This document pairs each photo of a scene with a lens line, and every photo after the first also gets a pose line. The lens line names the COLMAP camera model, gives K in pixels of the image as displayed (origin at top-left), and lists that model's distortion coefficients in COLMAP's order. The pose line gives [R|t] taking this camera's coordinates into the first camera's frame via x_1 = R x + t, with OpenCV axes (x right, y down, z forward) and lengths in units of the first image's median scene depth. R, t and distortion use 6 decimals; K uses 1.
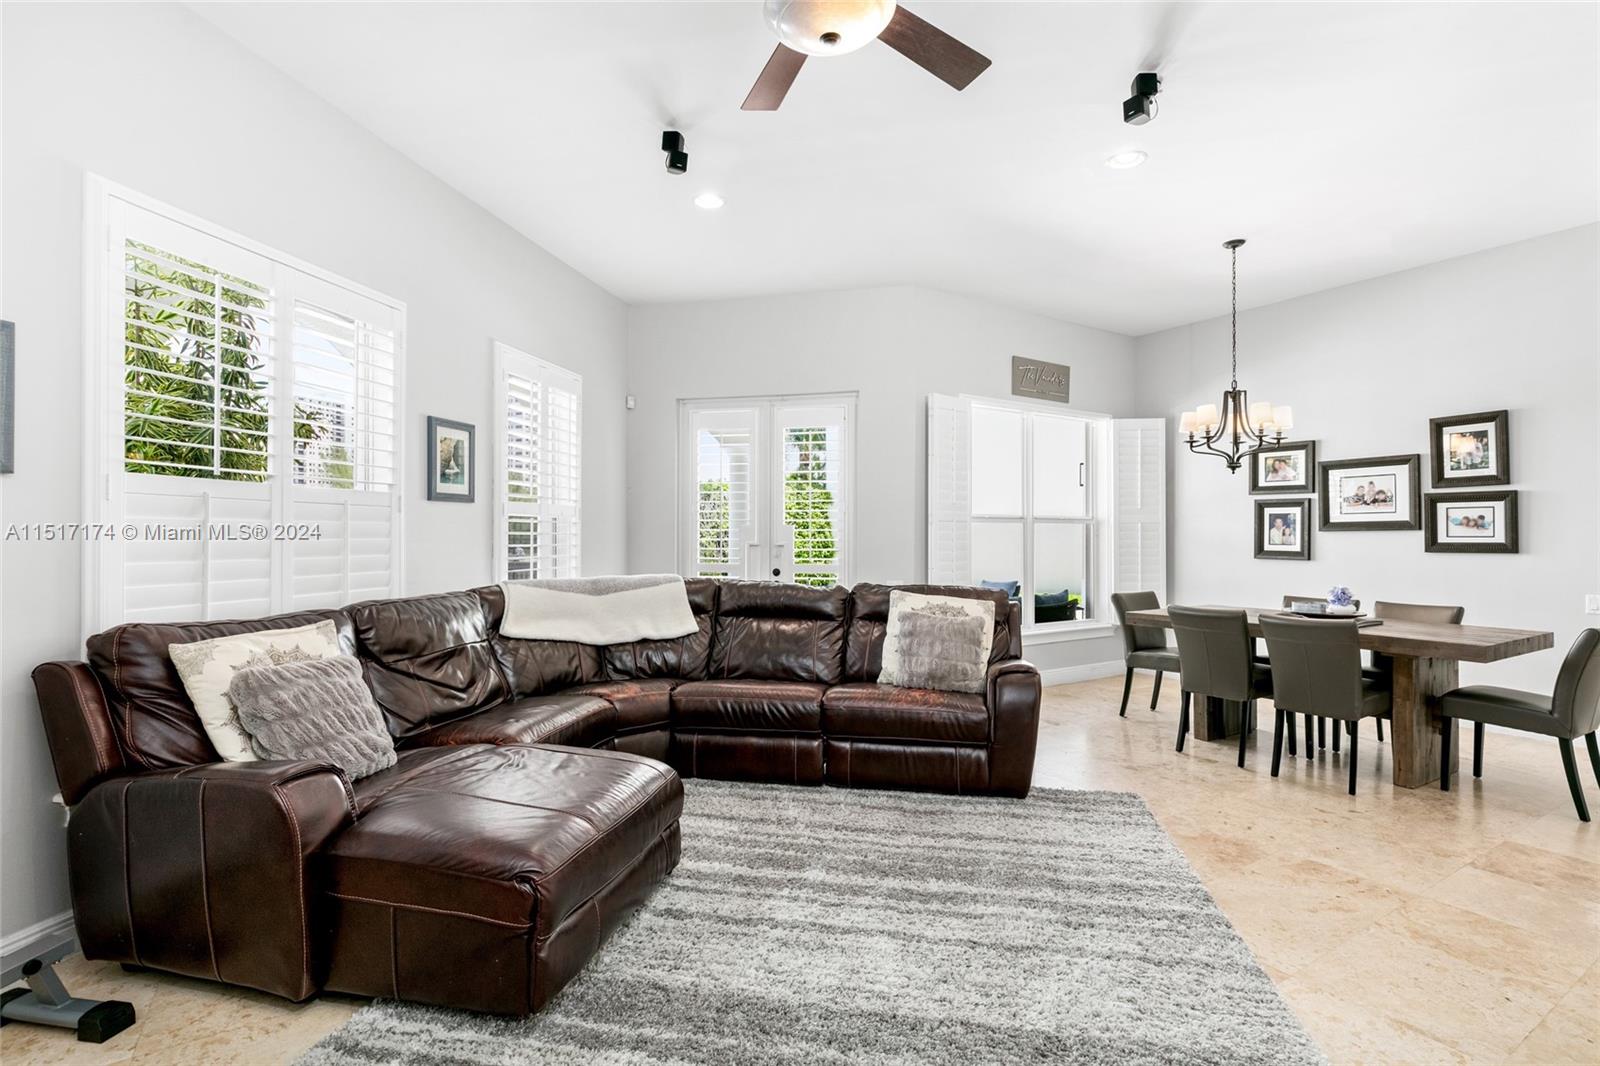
lens RADIAL K [[784.0, 0, 800.0], [0, 784.0, 533.0], [0, 0, 1]] dist [0.003898, 0.000910]
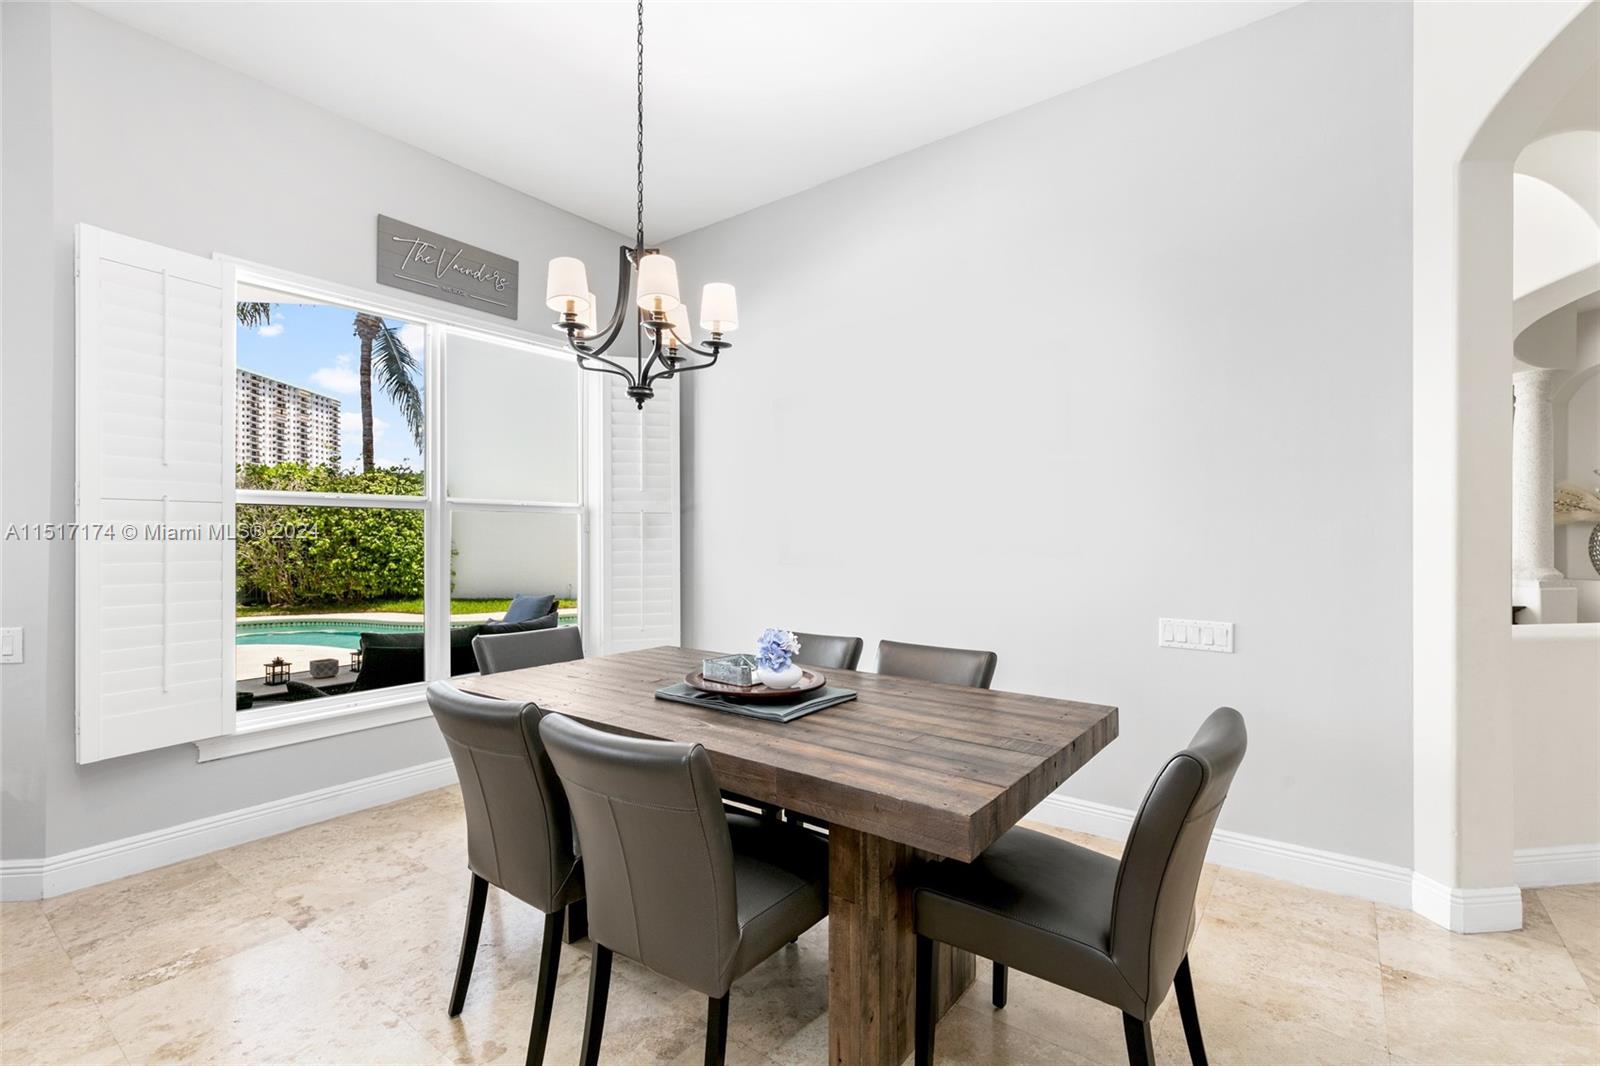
lens RADIAL K [[721.2, 0, 801.7], [0, 721.2, 532.6], [0, 0, 1]] dist [0.002970, 0.000379]
pose [[0.942729, 0.003208, 0.333544, 0.529809], [-0.002690, 0.999994, -0.002015, 0.008195], [-0.333548, 0.001002, 0.942732, 0.547222]]
